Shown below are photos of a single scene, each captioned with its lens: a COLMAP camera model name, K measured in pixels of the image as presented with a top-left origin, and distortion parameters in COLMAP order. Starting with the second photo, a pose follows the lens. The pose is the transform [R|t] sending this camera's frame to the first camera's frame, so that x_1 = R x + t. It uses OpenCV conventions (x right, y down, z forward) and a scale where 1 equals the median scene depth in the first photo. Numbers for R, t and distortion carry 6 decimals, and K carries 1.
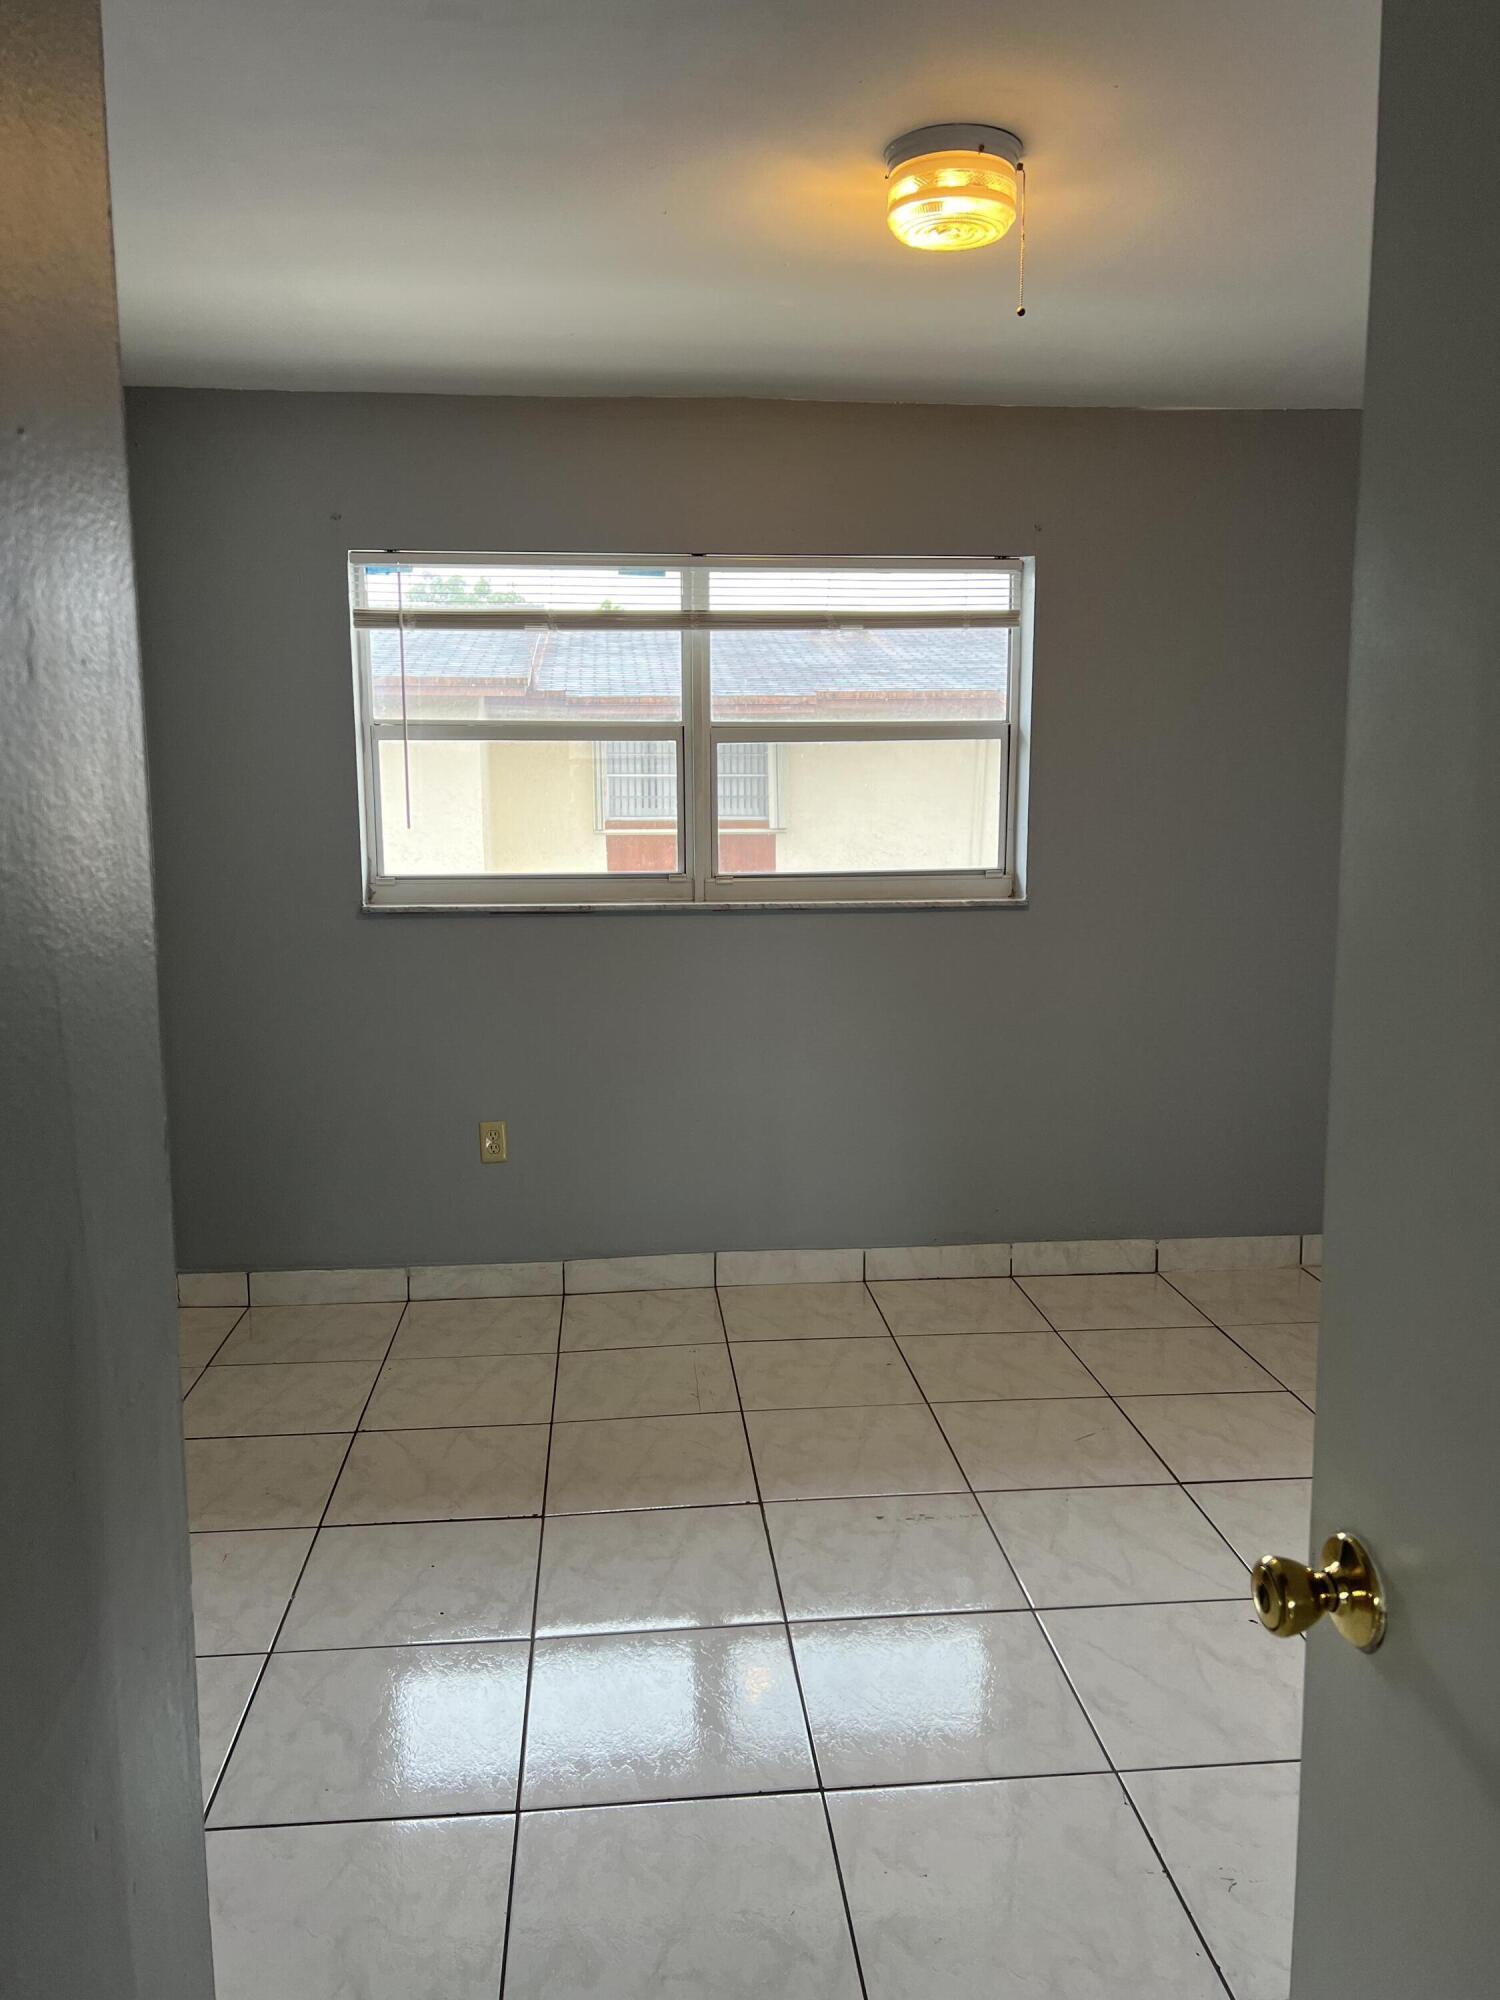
lens RADIAL K [[1510.7, 0, 747.9], [0, 1510.7, 998.2], [0, 0, 1]] dist [0.052977, -0.074954]
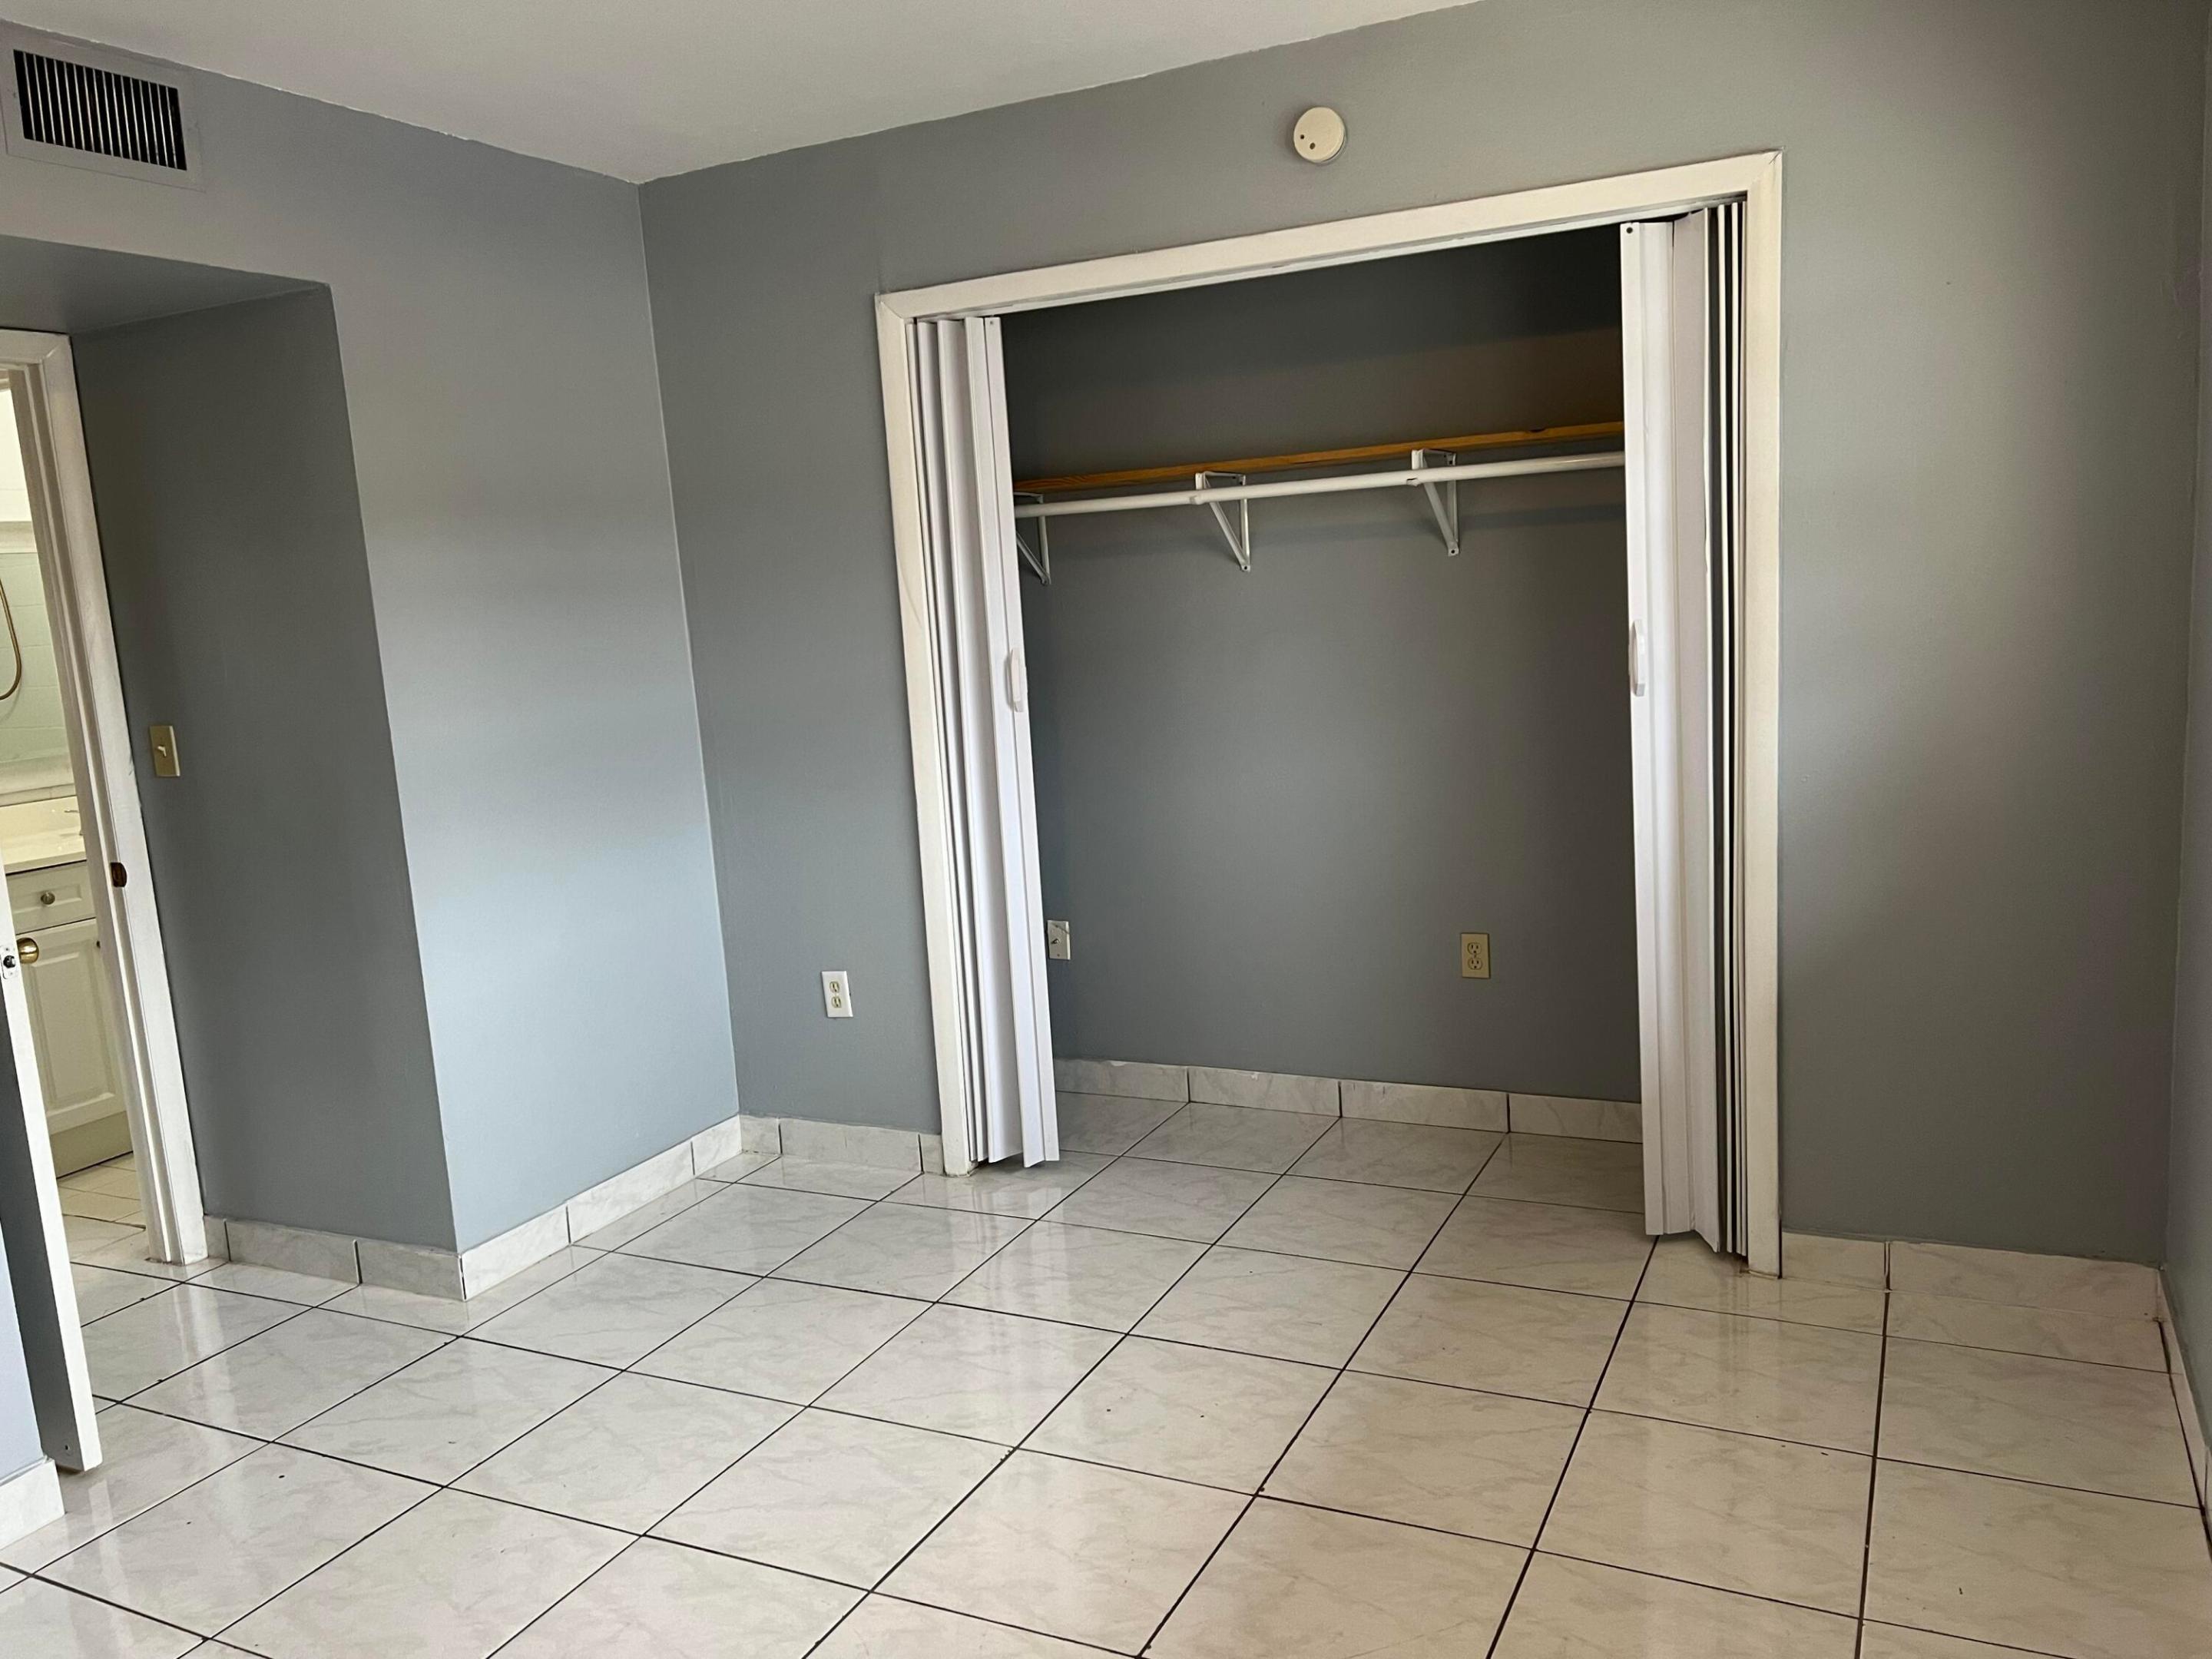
lens RADIAL K [[1670.8, 0, 1096.4], [0, 1670.8, 824.7], [0, 0, 1]] dist [0.052977, -0.074954]
pose [[-0.521885, 0.172638, -0.835363, 0.409973], [-0.051179, 0.971204, 0.232686, -0.140866], [0.851479, 0.164189, -0.498021, 0.920006]]
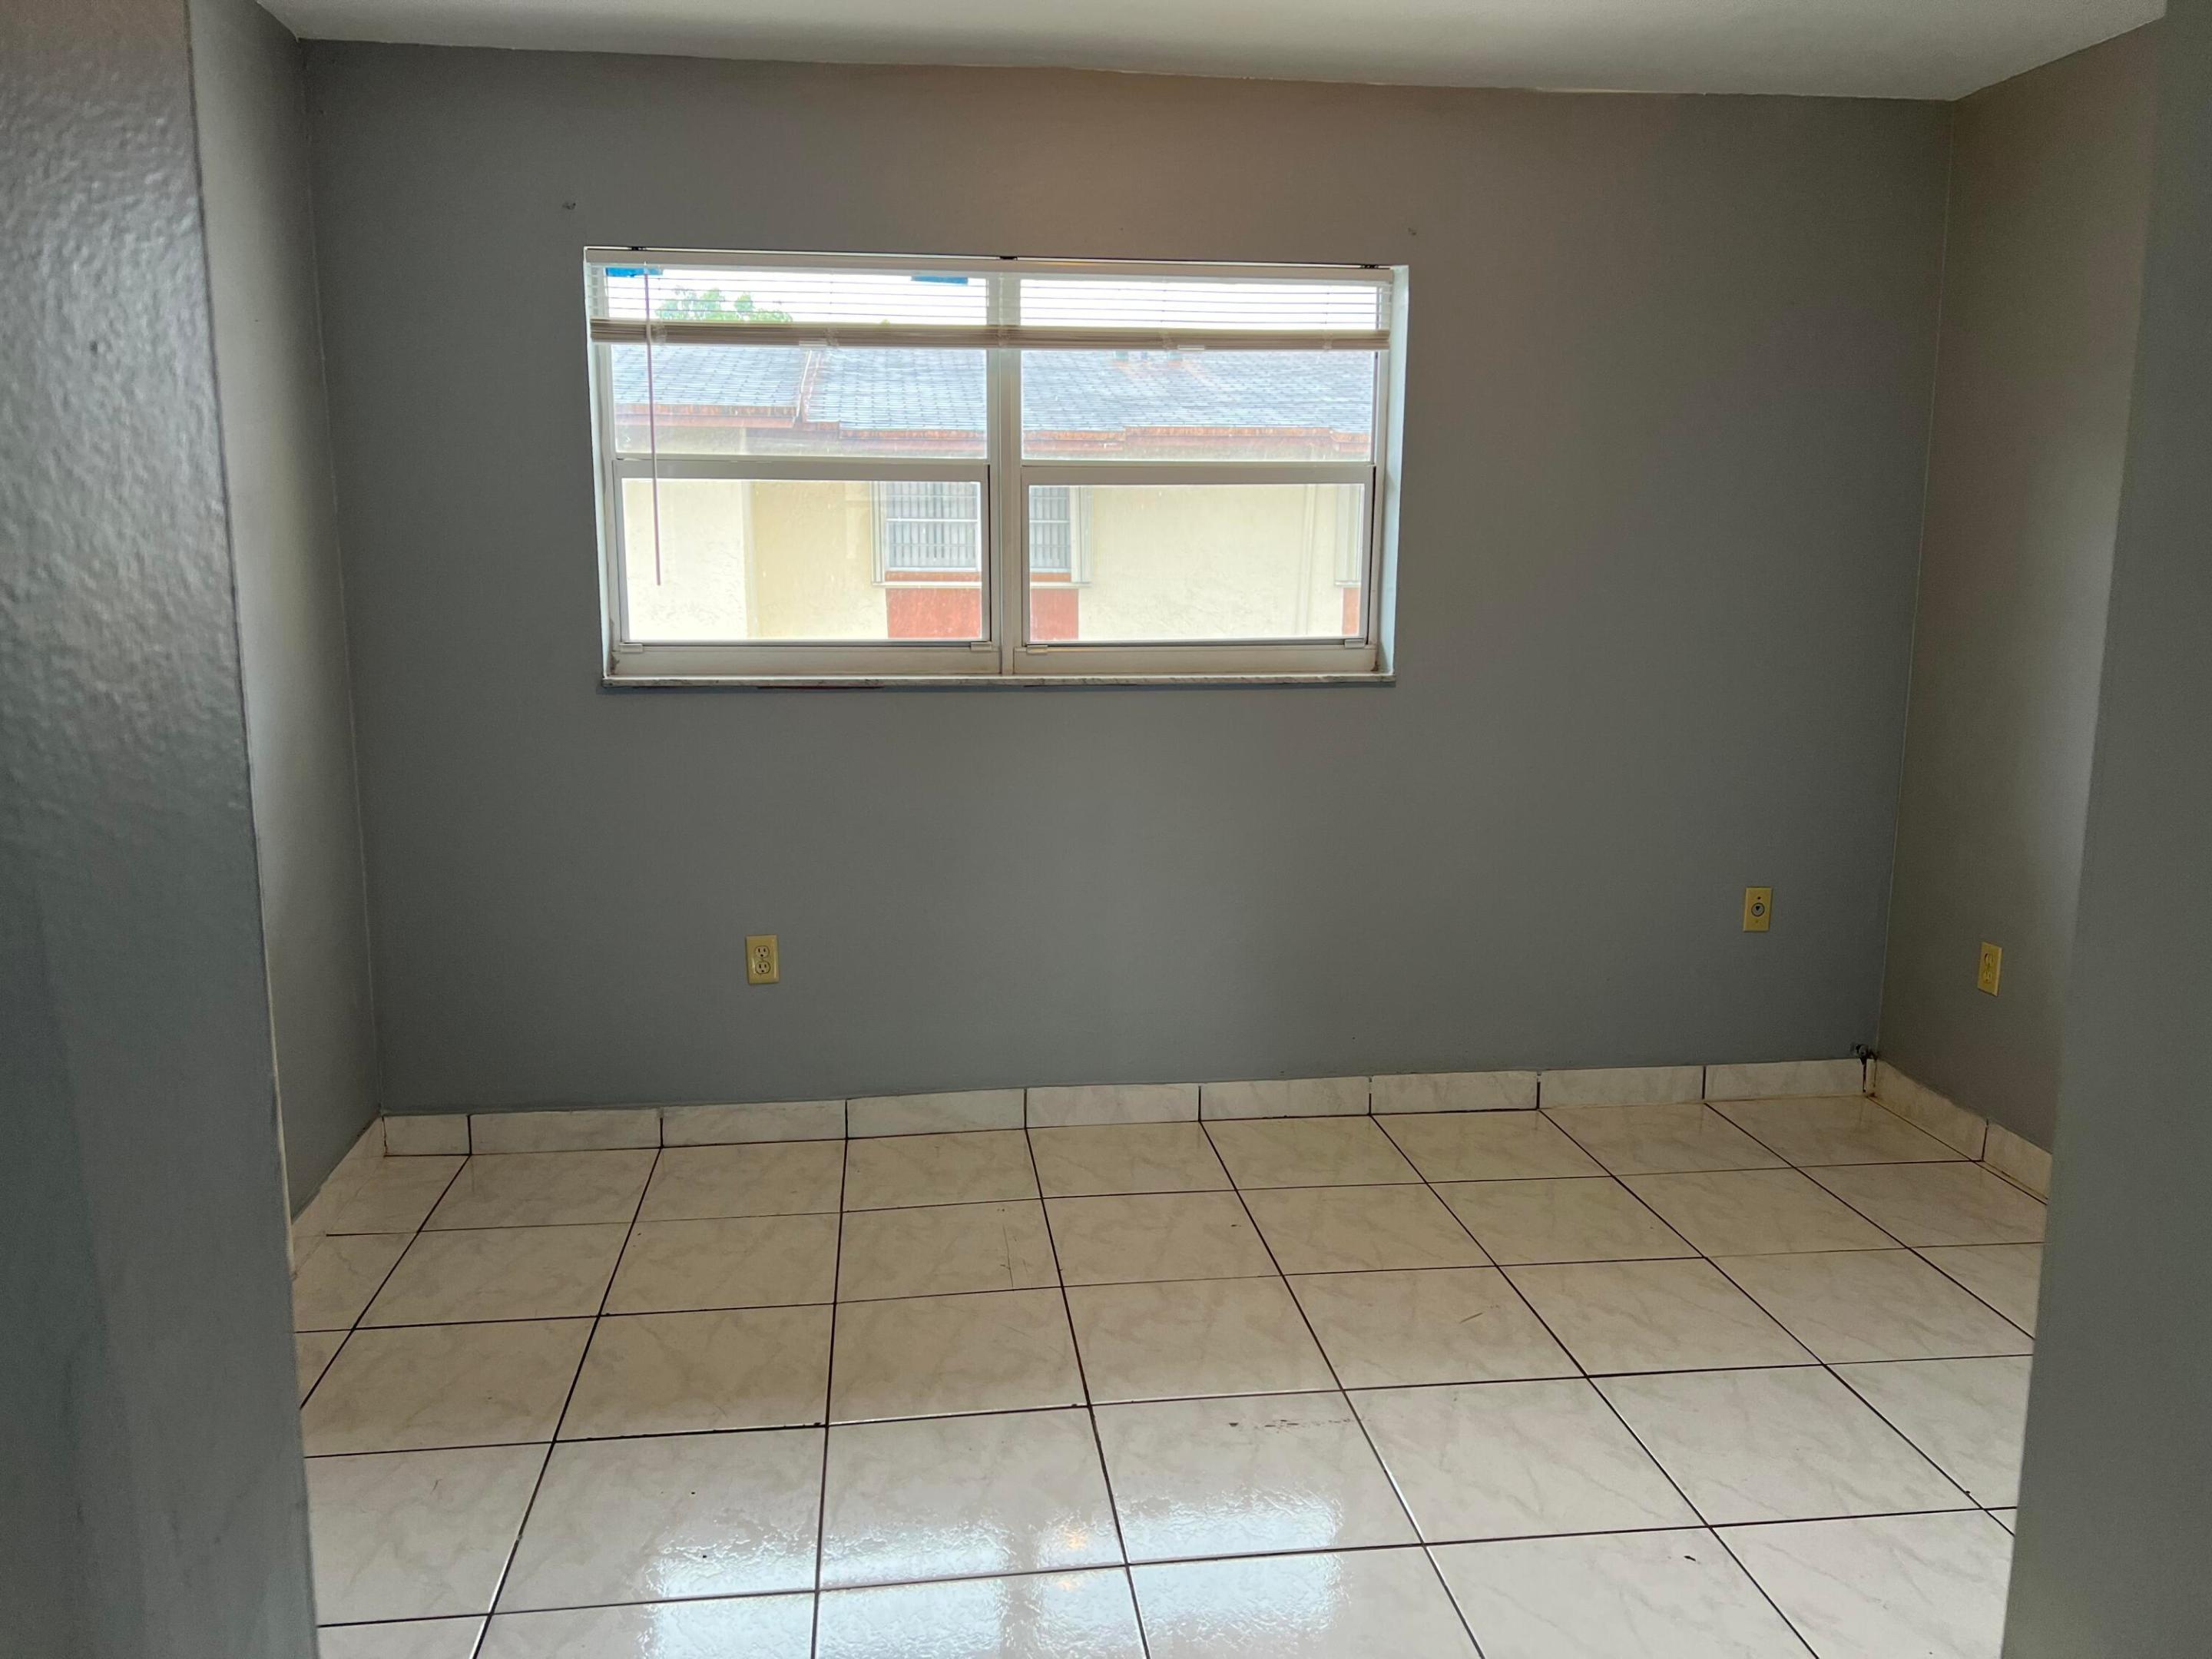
lens RADIAL K [[1670.8, 0, 1096.4], [0, 1670.8, 824.7], [0, 0, 1]] dist [0.052977, -0.074954]
pose [[0.999434, 0.002605, 0.033544, -0.013996], [-0.003724, 0.999437, 0.033343, -0.011759], [-0.033439, -0.033449, 0.998881, 0.065401]]
